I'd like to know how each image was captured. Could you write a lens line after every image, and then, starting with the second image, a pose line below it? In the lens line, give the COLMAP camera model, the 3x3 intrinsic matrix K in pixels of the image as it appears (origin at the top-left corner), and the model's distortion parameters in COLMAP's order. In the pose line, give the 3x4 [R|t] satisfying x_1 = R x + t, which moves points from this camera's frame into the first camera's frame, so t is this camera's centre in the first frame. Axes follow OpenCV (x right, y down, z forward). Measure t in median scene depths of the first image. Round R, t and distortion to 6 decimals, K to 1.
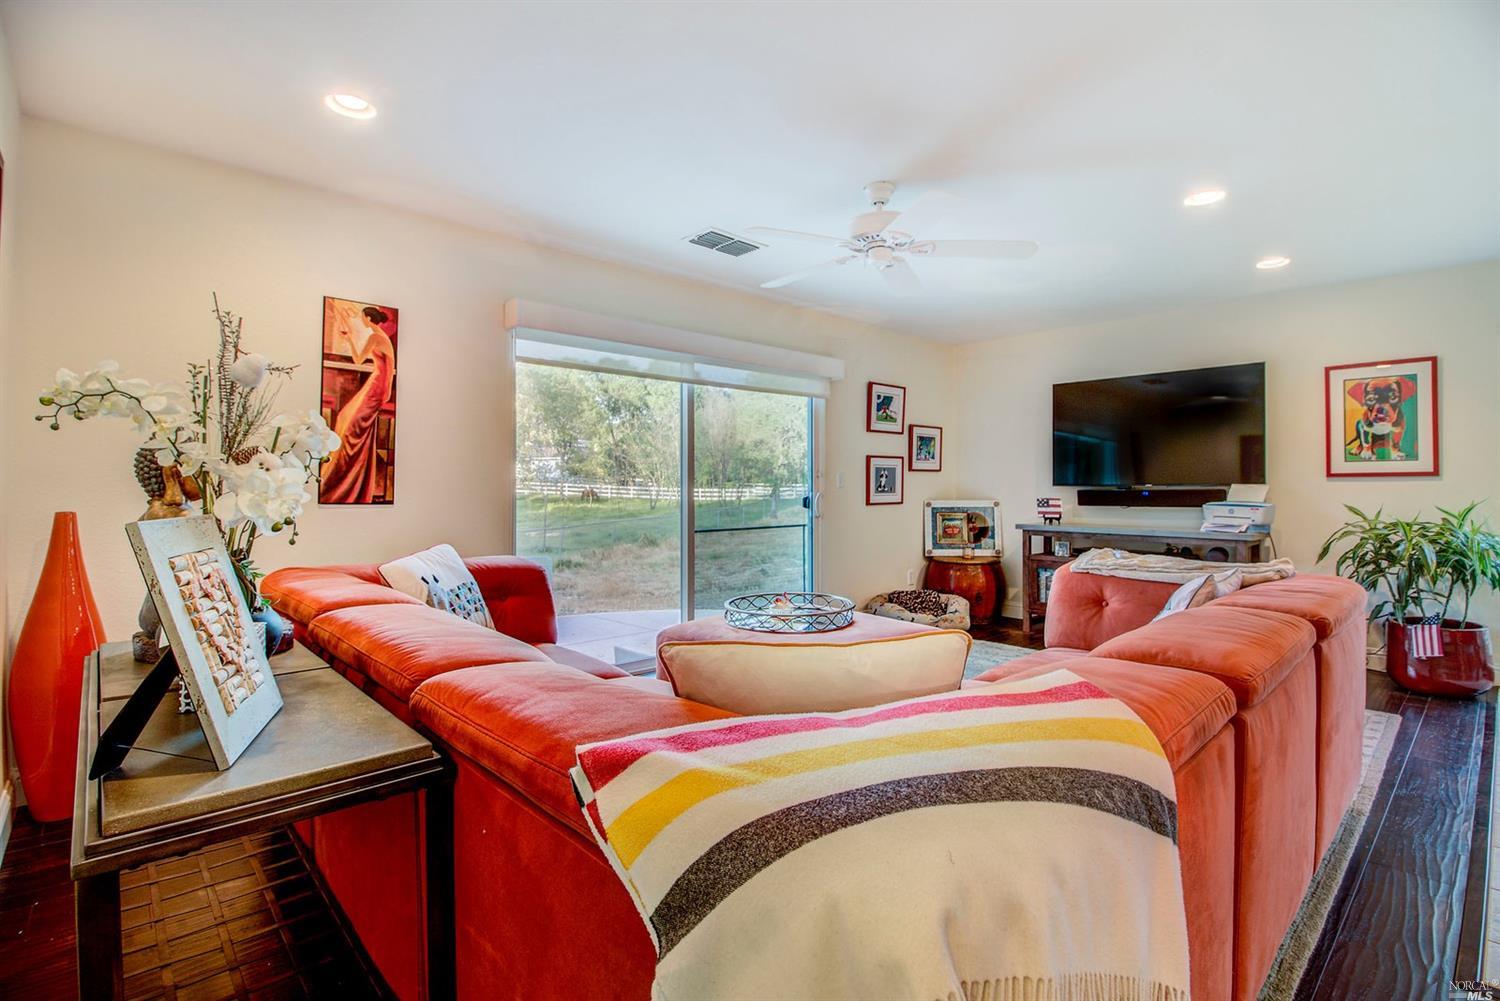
lens RADIAL K [[696.7, 0, 767.1], [0, 696.7, 478.7], [0, 0, 1]] dist [-0.003762, -0.011751]
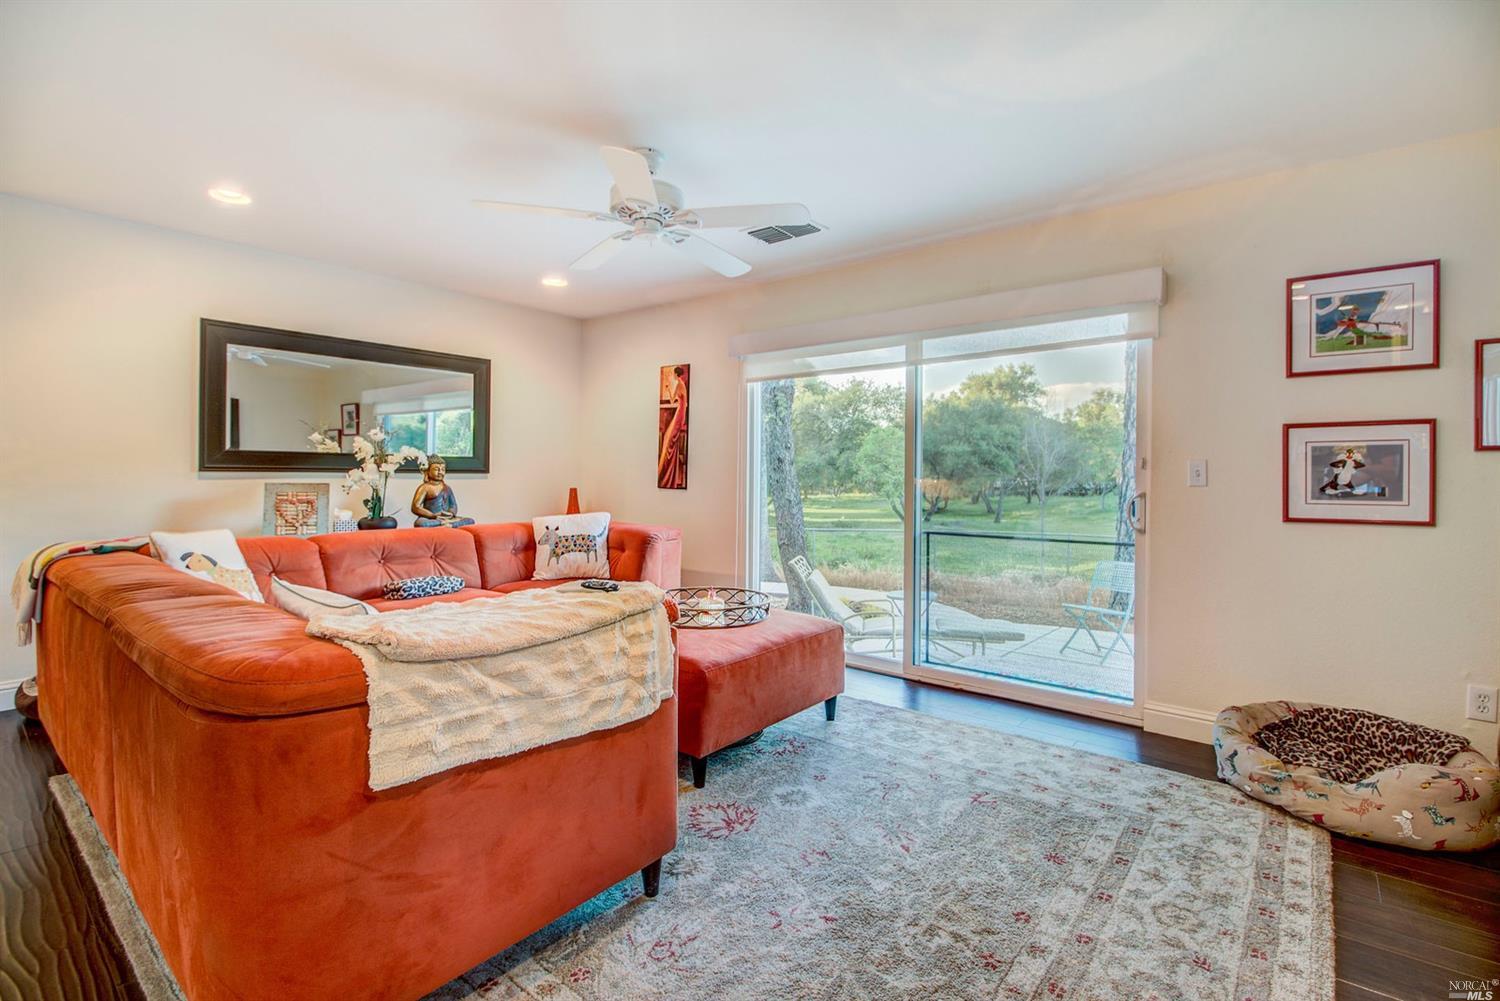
lens RADIAL K [[696.7, 0, 767.1], [0, 696.7, 478.7], [0, 0, 1]] dist [-0.003762, -0.011751]
pose [[0.135822, 0.001122, -0.990733, 0.928424], [0.000098, 0.999999, 0.001146, 0.009136], [0.990733, -0.000252, 0.135822, 0.862382]]
